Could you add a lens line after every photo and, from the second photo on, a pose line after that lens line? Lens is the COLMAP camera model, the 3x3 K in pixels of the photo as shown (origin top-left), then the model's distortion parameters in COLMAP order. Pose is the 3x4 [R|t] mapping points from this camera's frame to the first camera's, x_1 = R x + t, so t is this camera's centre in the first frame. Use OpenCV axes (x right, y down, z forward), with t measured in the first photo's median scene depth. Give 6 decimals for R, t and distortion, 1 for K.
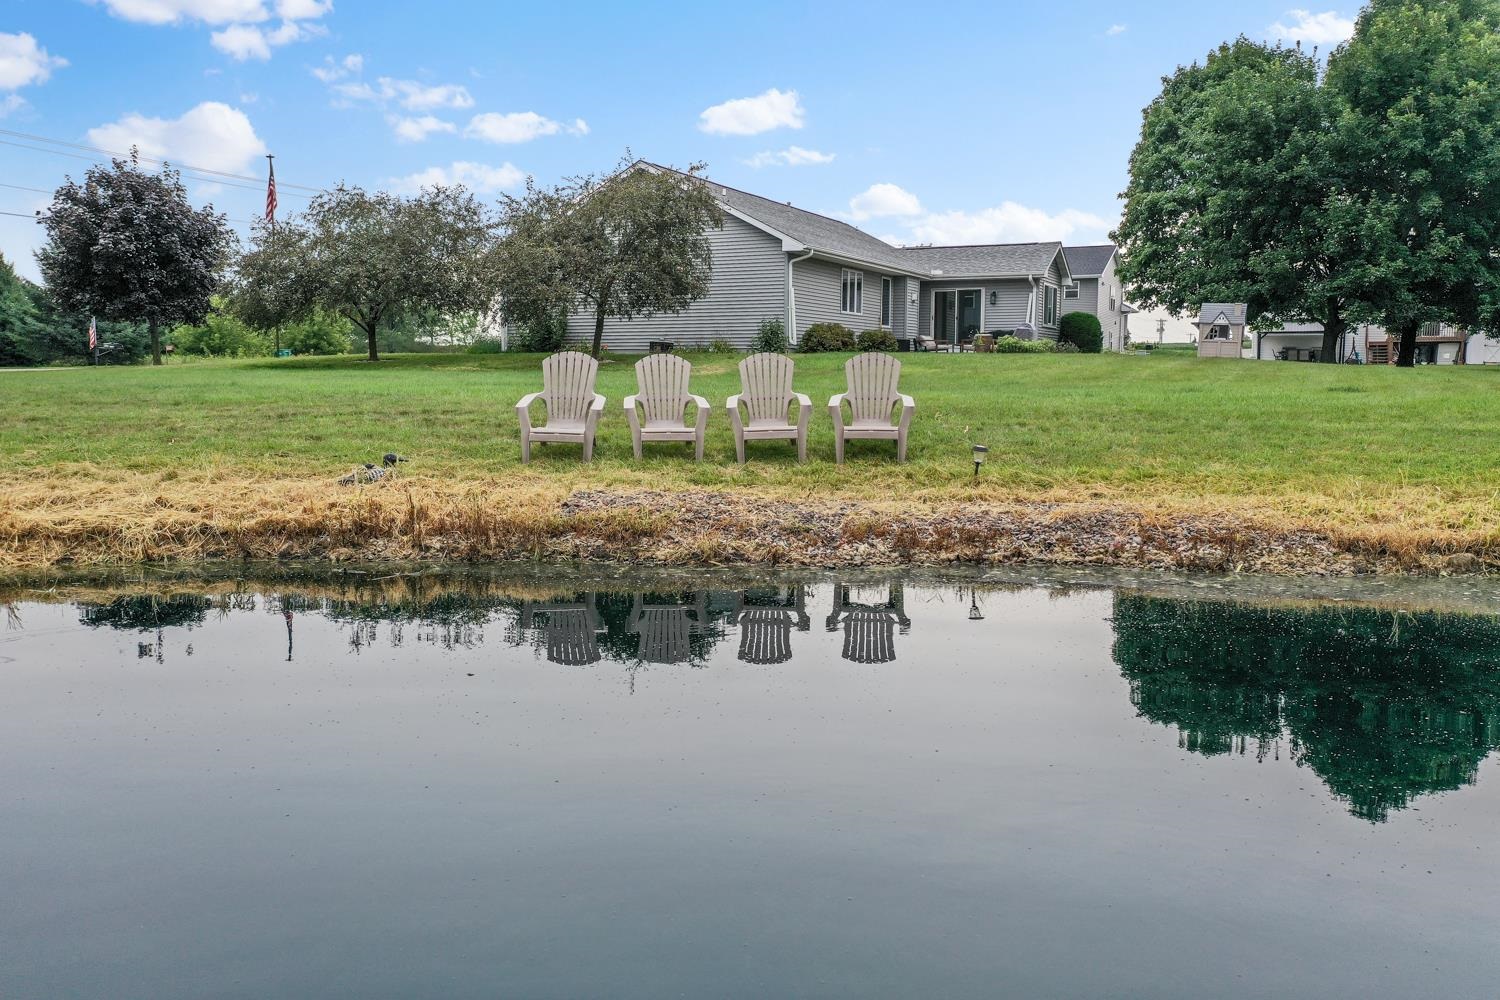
lens RADIAL K [[1200.4, 0, 757.2], [0, 1200.4, 496.2], [0, 0, 1]] dist [0.004577, 0.000223]
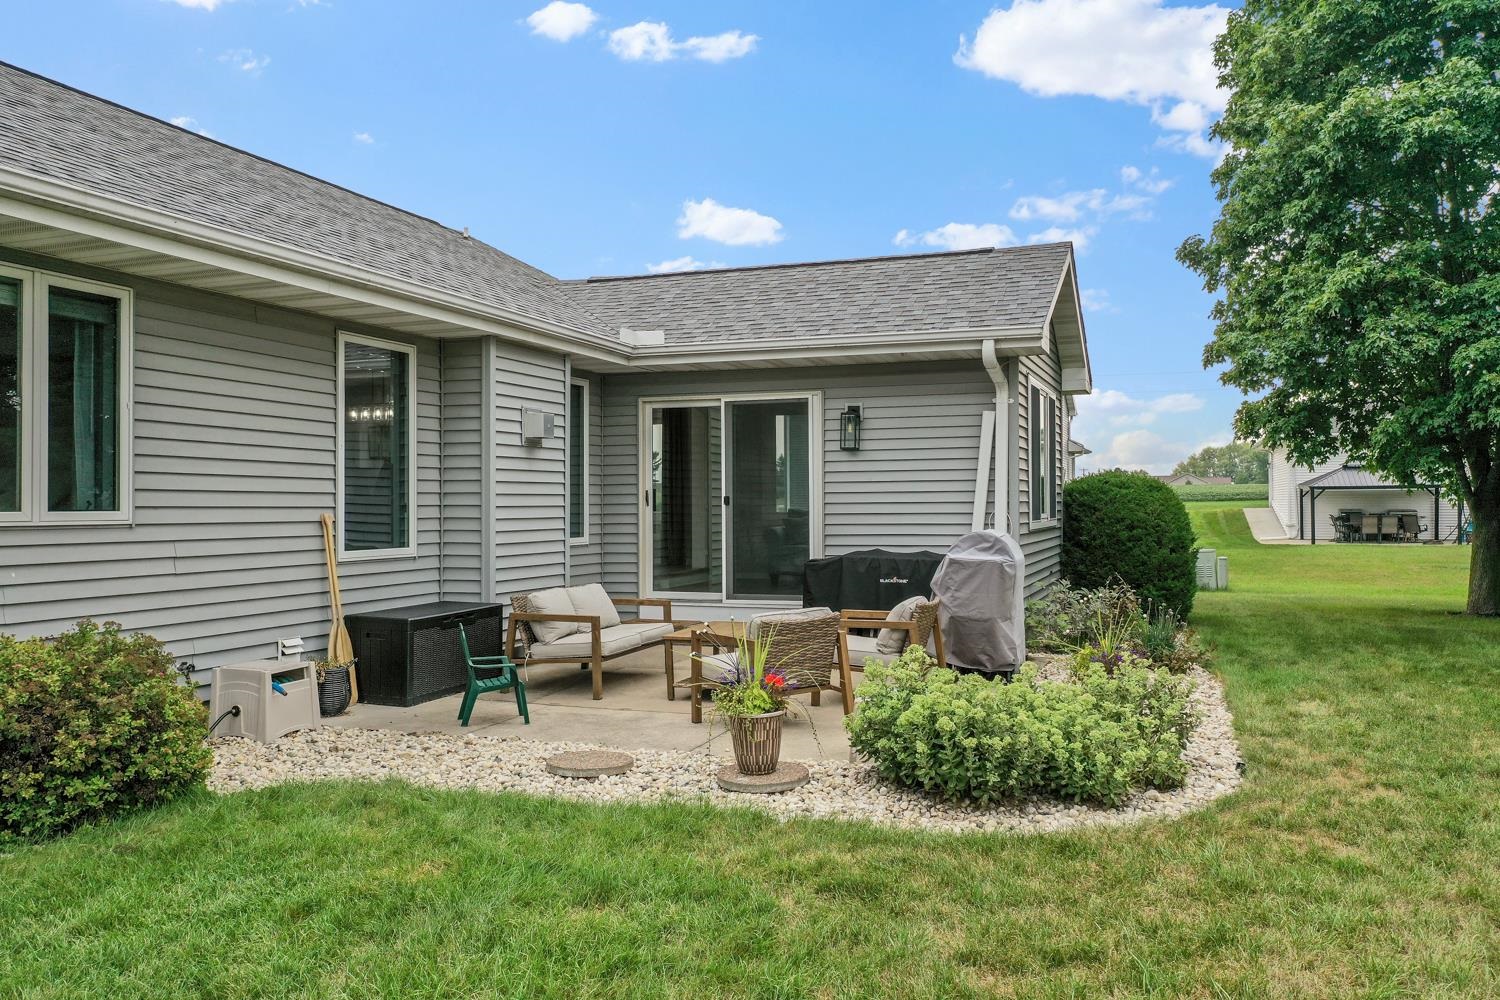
lens RADIAL K [[1190.6, 0, 757.5], [0, 1190.6, 500.4], [0, 0, 1]] dist [0.003522, -0.002343]
pose [[0.995397, -0.009245, 0.095395, 0.151253], [0.018831, 0.994801, -0.100078, -0.123593], [-0.093973, 0.101414, 0.990396, 0.743404]]
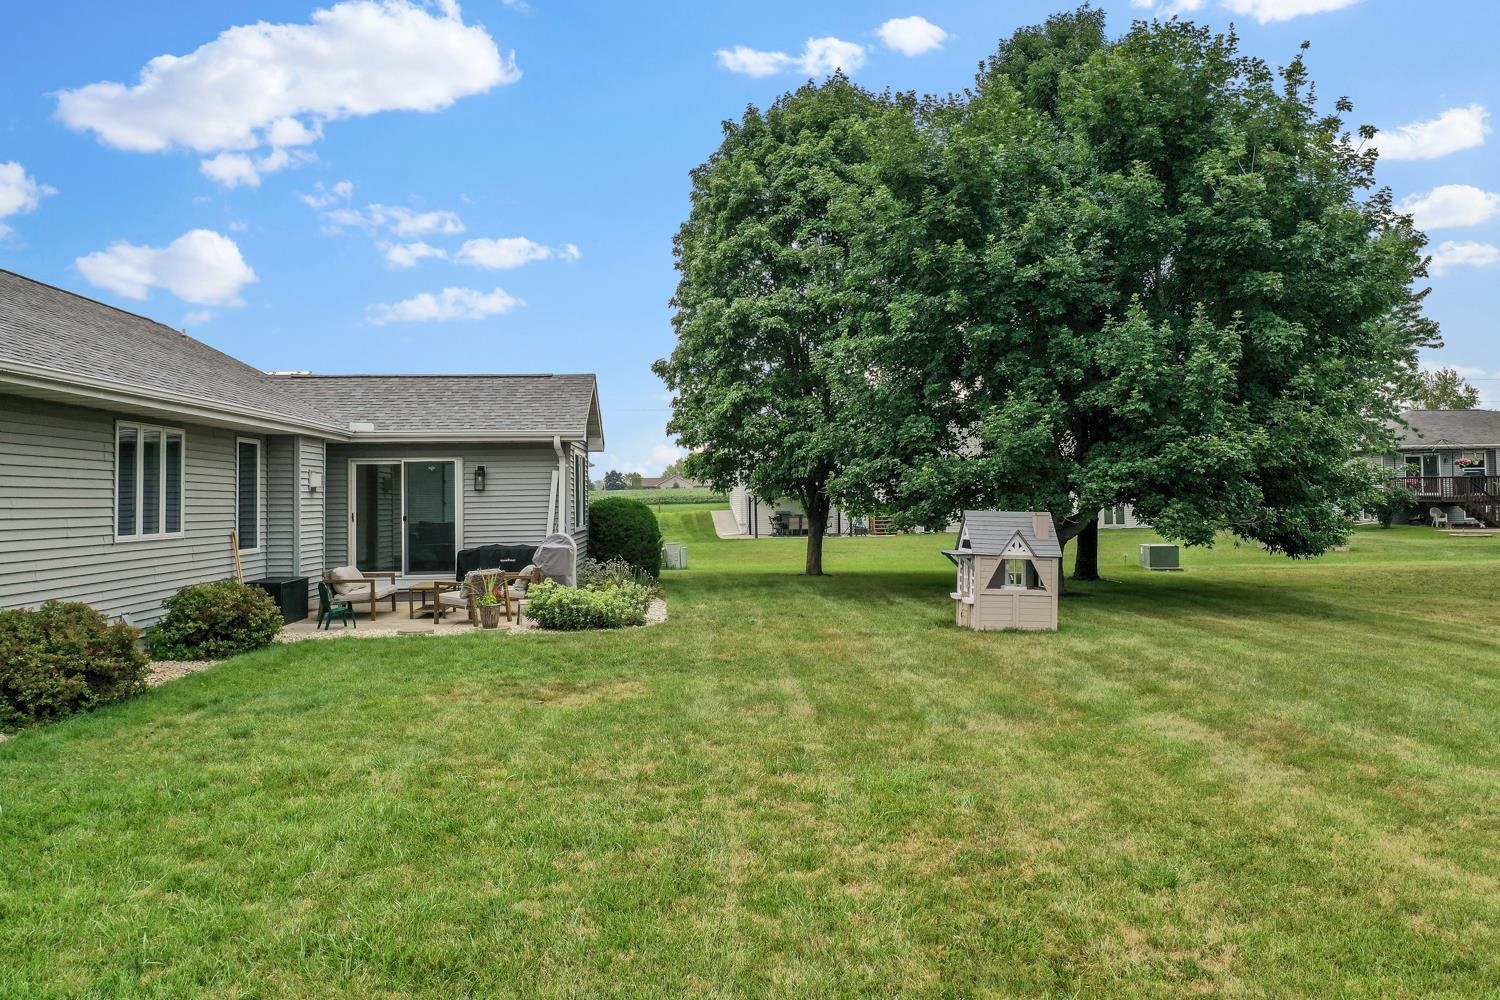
lens RADIAL K [[1174.8, 0, 752.0], [0, 1174.8, 449.1], [0, 0, 1]] dist [0.007982, 0.001368]
pose [[0.874246, 0.004844, 0.485458, 0.058062], [0.065006, 0.989778, -0.126943, -0.108946], [-0.481111, 0.142537, 0.864995, 0.524161]]
